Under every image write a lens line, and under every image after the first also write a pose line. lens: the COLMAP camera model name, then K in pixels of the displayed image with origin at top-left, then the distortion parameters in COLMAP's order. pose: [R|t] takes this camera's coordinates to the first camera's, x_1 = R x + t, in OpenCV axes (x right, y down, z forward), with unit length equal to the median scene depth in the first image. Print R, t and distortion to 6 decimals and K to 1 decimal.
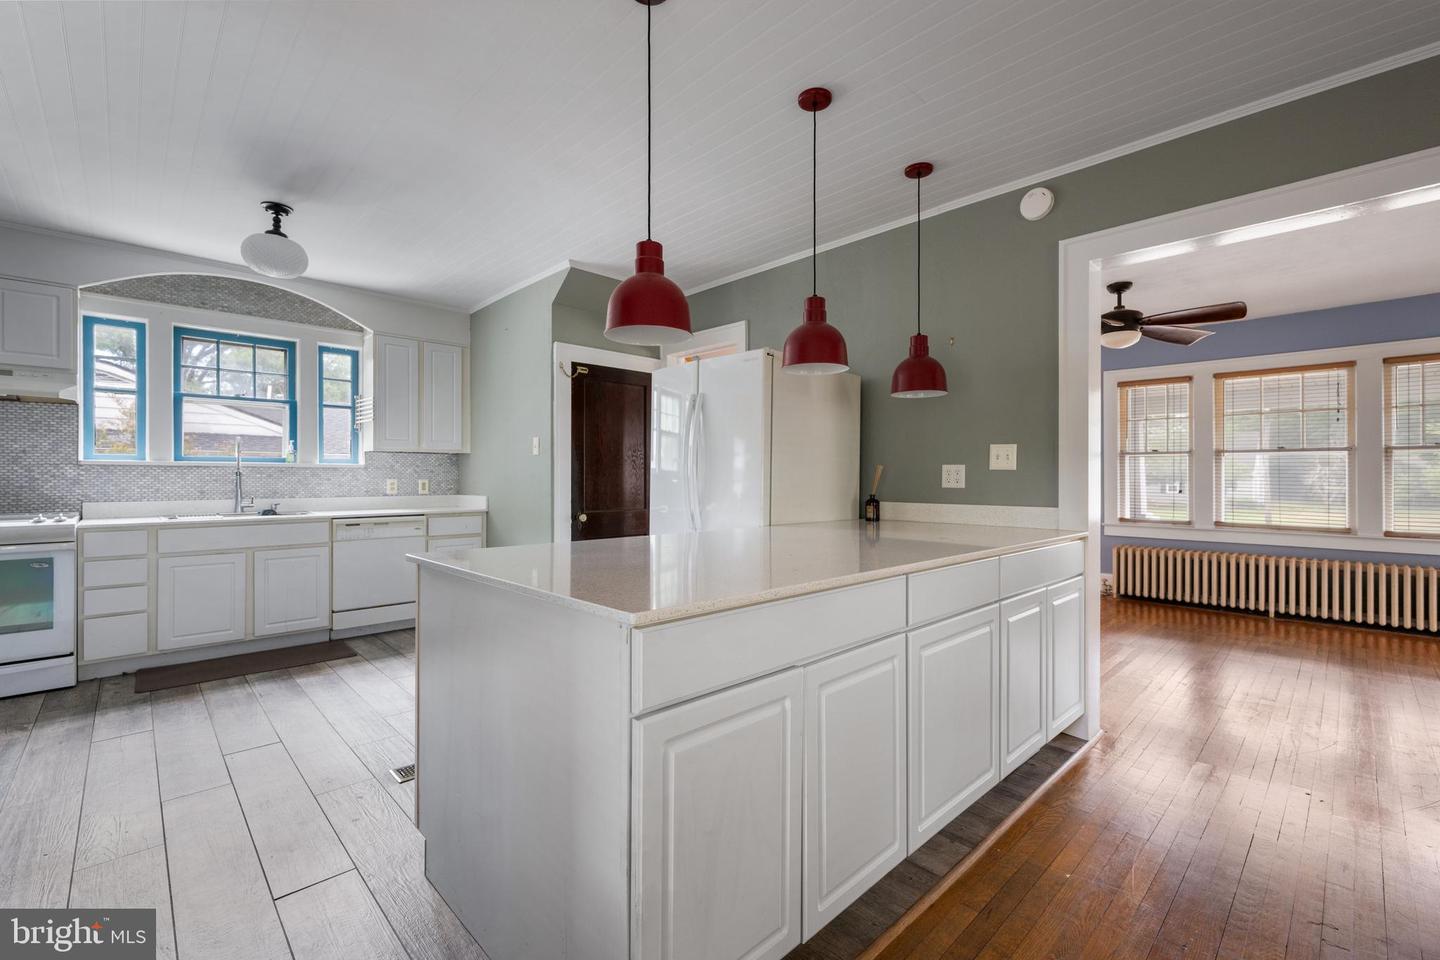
lens RADIAL K [[619.5, 0, 714.7], [0, 619.5, 479.2], [0, 0, 1]] dist [-0.002595, -0.000298]
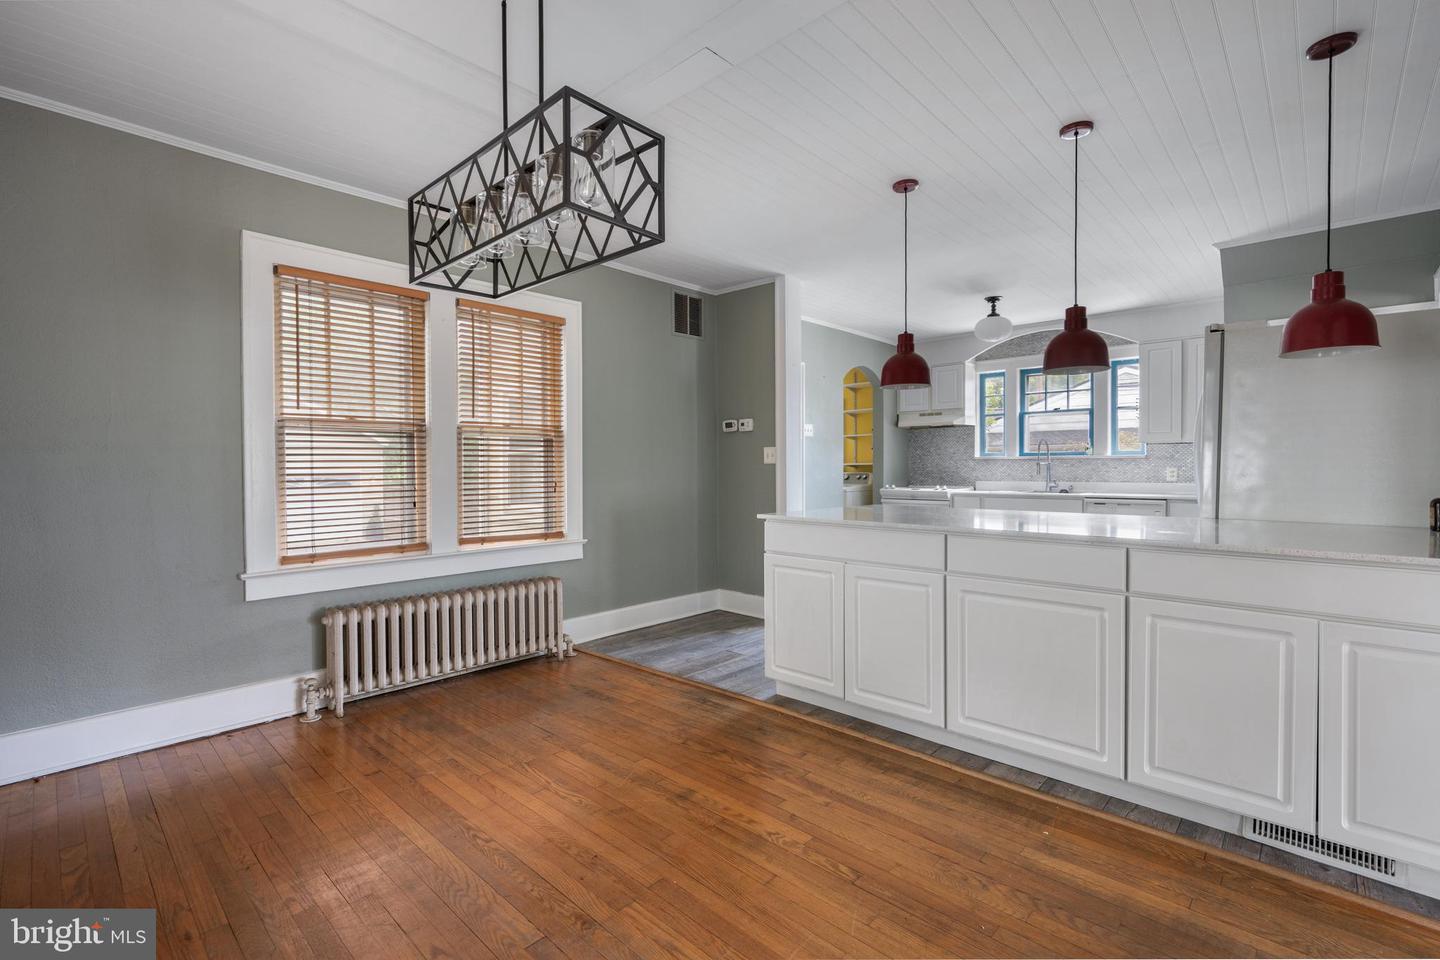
lens RADIAL K [[645.8, 0, 731.4], [0, 645.8, 483.2], [0, 0, 1]] dist [0.000339, 0.000092]
pose [[0.055719, 0.022389, -0.998195, 0.834761], [-0.000357, 0.999749, 0.022404, 0.003331], [0.998446, -0.000892, 0.055713, 0.199064]]
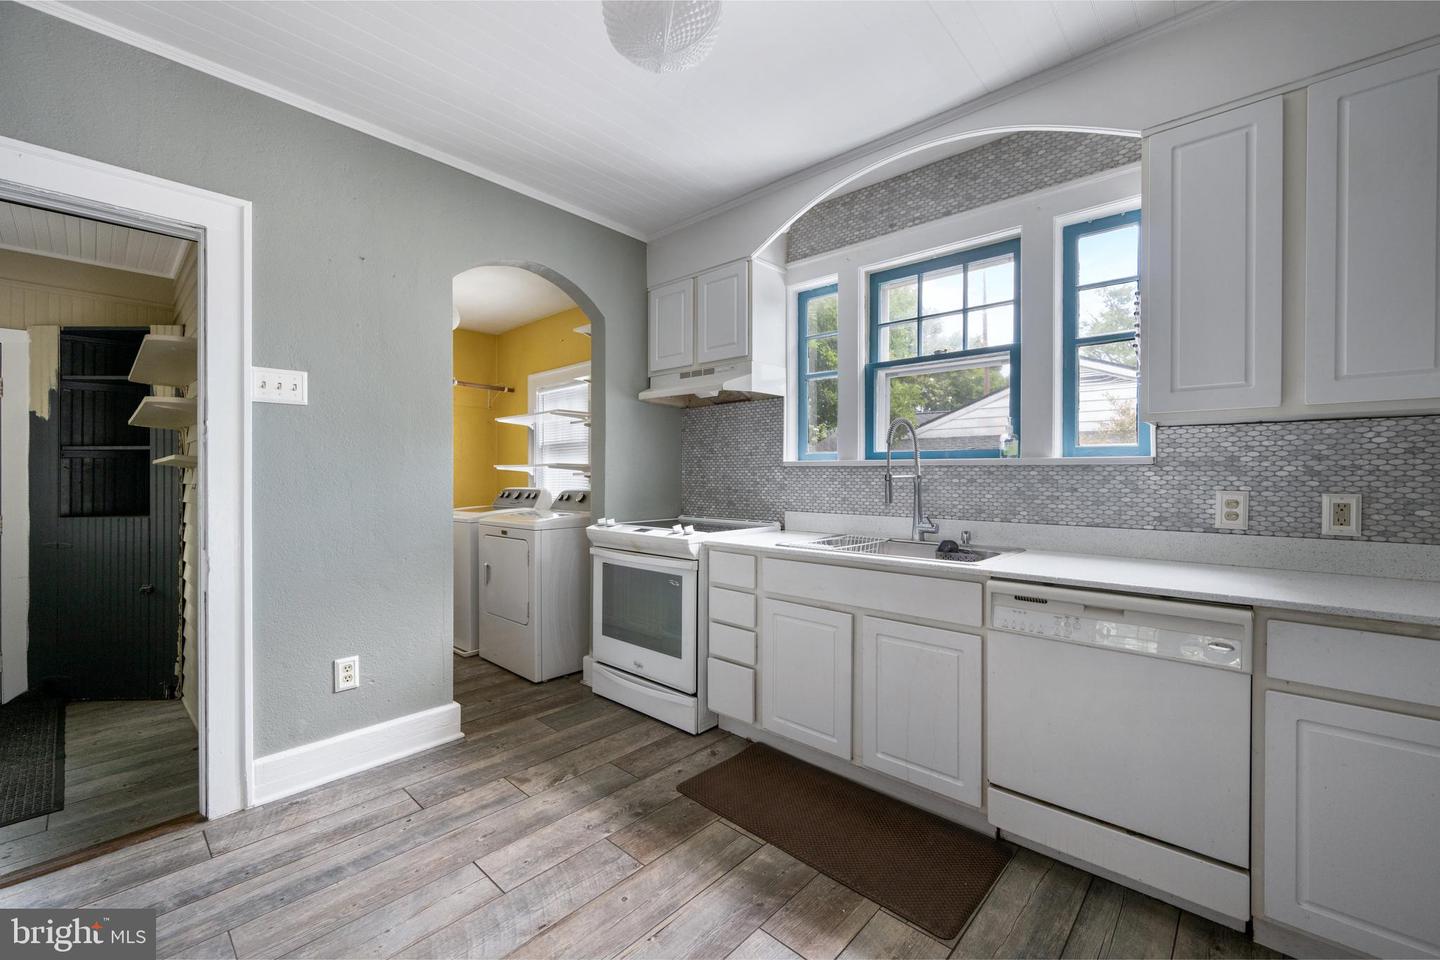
lens RADIAL K [[569.5, 0, 746.5], [0, 569.5, 479.2], [0, 0, 1]] dist [0.001749, 0.000044]
pose [[0.075101, 0.007244, -0.997150, -0.251198], [-0.006577, 0.999955, 0.006769, -0.011751], [0.997154, 0.006050, 0.075146, 0.925651]]
